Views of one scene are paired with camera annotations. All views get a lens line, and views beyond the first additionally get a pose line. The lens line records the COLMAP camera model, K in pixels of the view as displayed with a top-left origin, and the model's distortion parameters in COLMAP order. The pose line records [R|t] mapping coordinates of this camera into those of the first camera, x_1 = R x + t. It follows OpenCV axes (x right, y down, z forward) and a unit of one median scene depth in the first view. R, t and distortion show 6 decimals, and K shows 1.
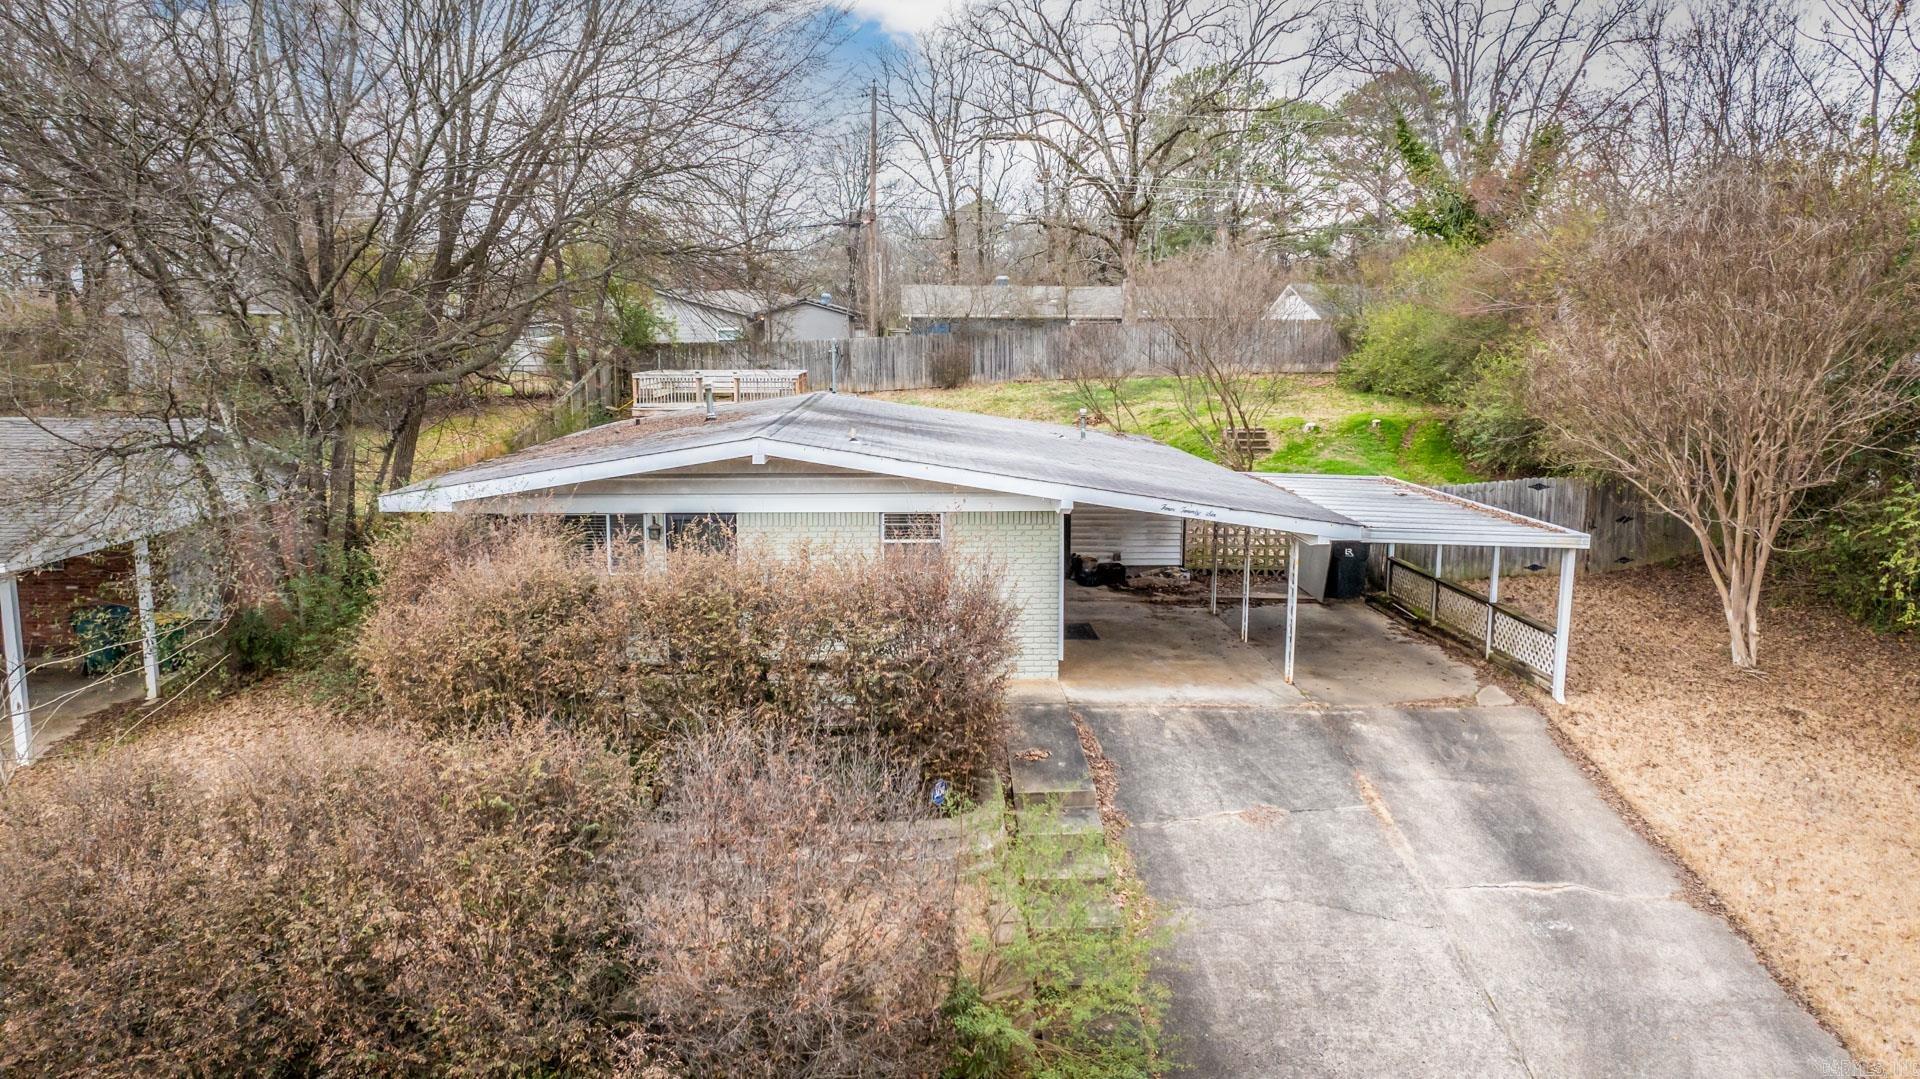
lens RADIAL K [[1335.1, 0, 960.0], [0, 1335.1, 539.5], [0, 0, 1]] dist [-0.005124, -0.001327]
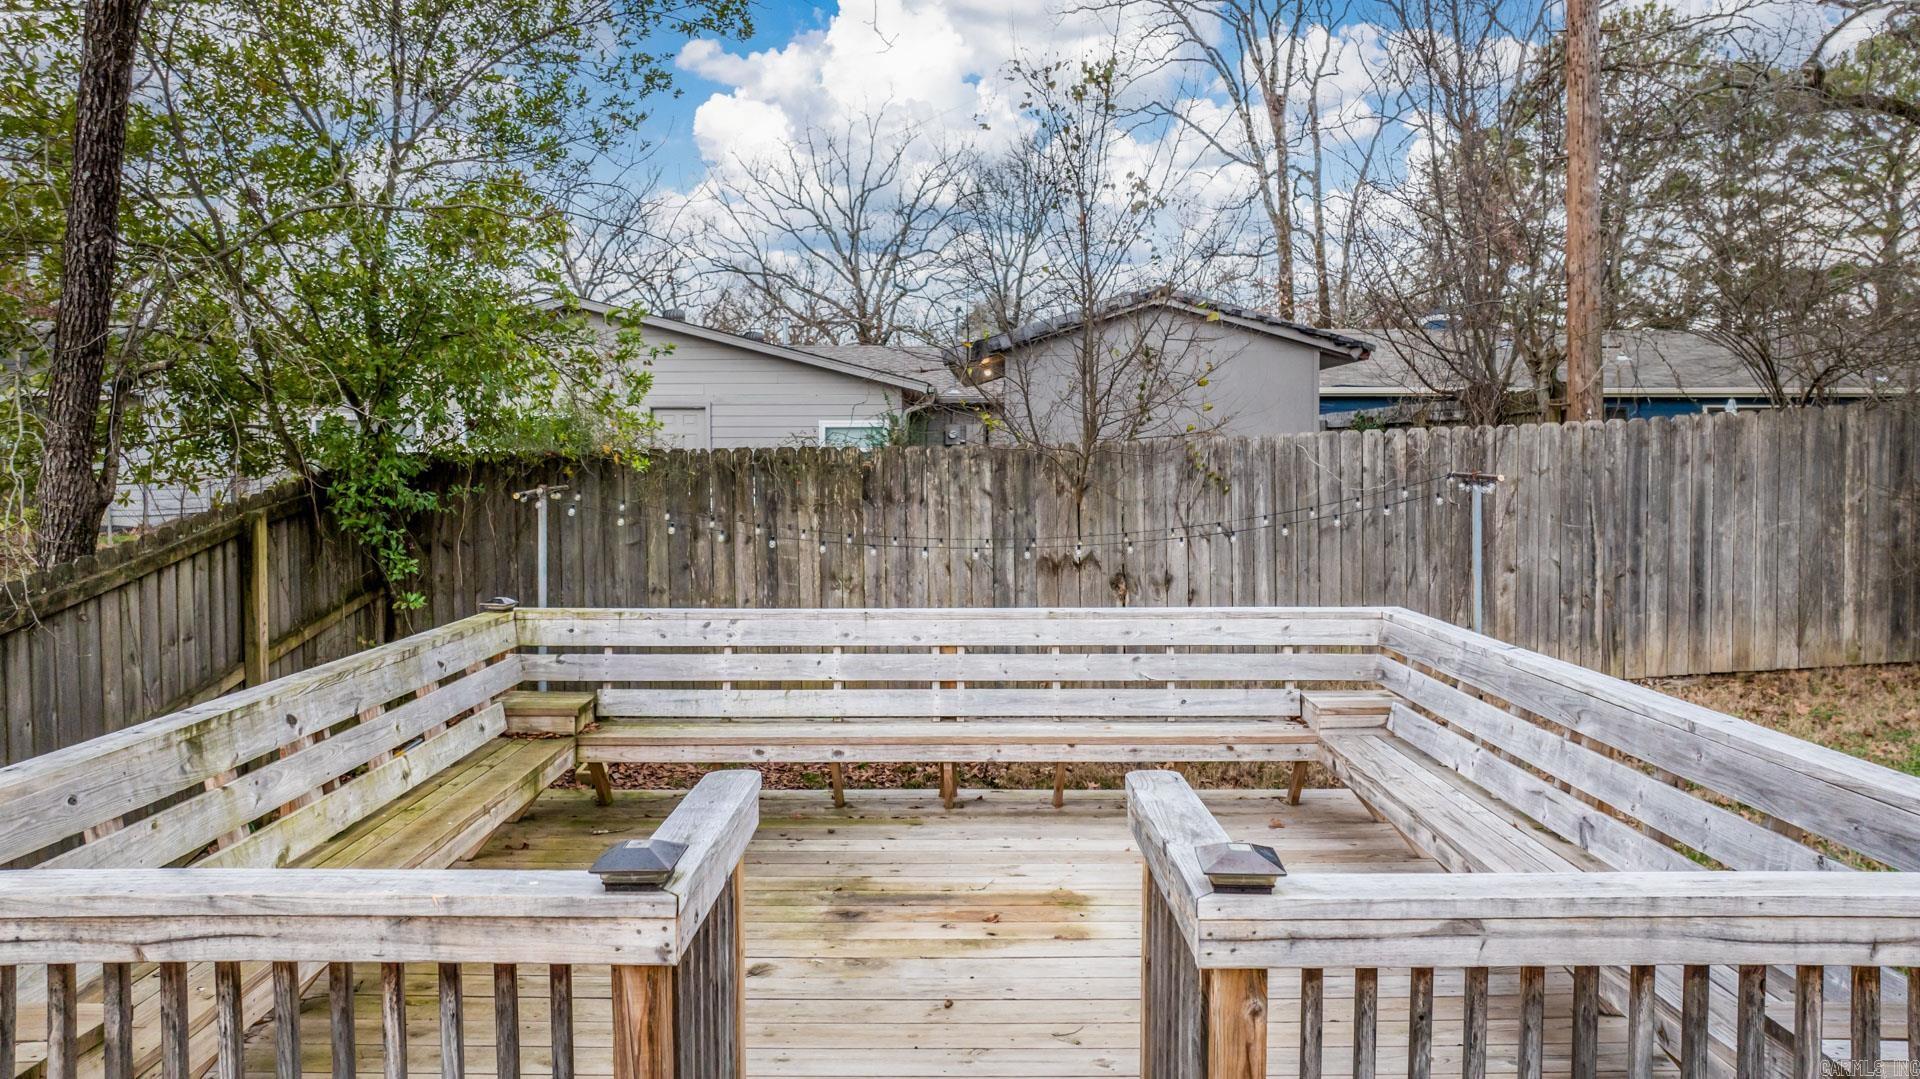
lens RADIAL K [[1335.1, 0, 960.0], [0, 1335.1, 539.5], [0, 0, 1]] dist [-0.005124, -0.001327]
pose [[0.999090, -0.000678, -0.042642, -0.152454], [-0.003046, 0.996186, -0.087197, -0.113637], [0.042538, 0.087247, 0.995278, 0.783962]]
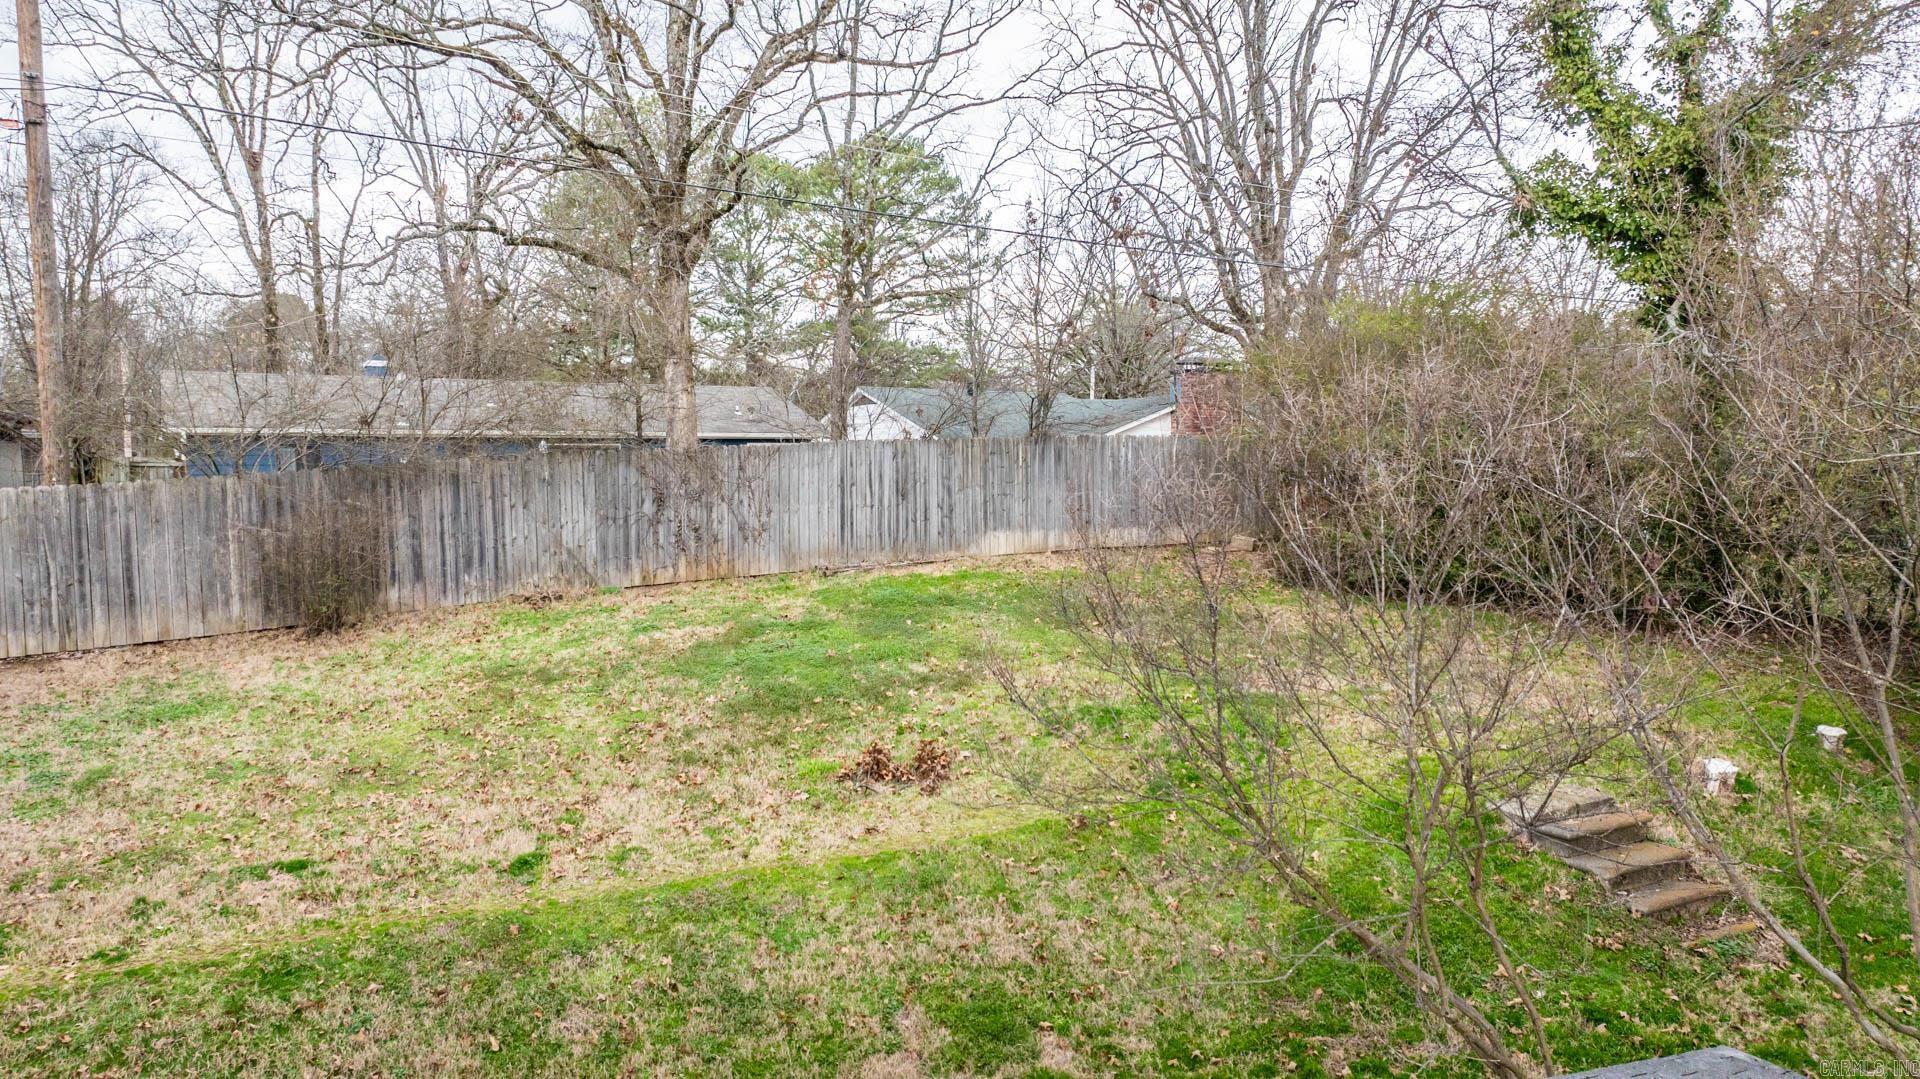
lens RADIAL K [[1335.1, 0, 960.0], [0, 1335.1, 539.5], [0, 0, 1]] dist [-0.005124, -0.001327]
pose [[0.884141, -0.031273, 0.466172, -0.021505], [0.071250, 0.995112, -0.068377, -0.100080], [-0.461755, 0.093669, 0.882048, 0.611974]]
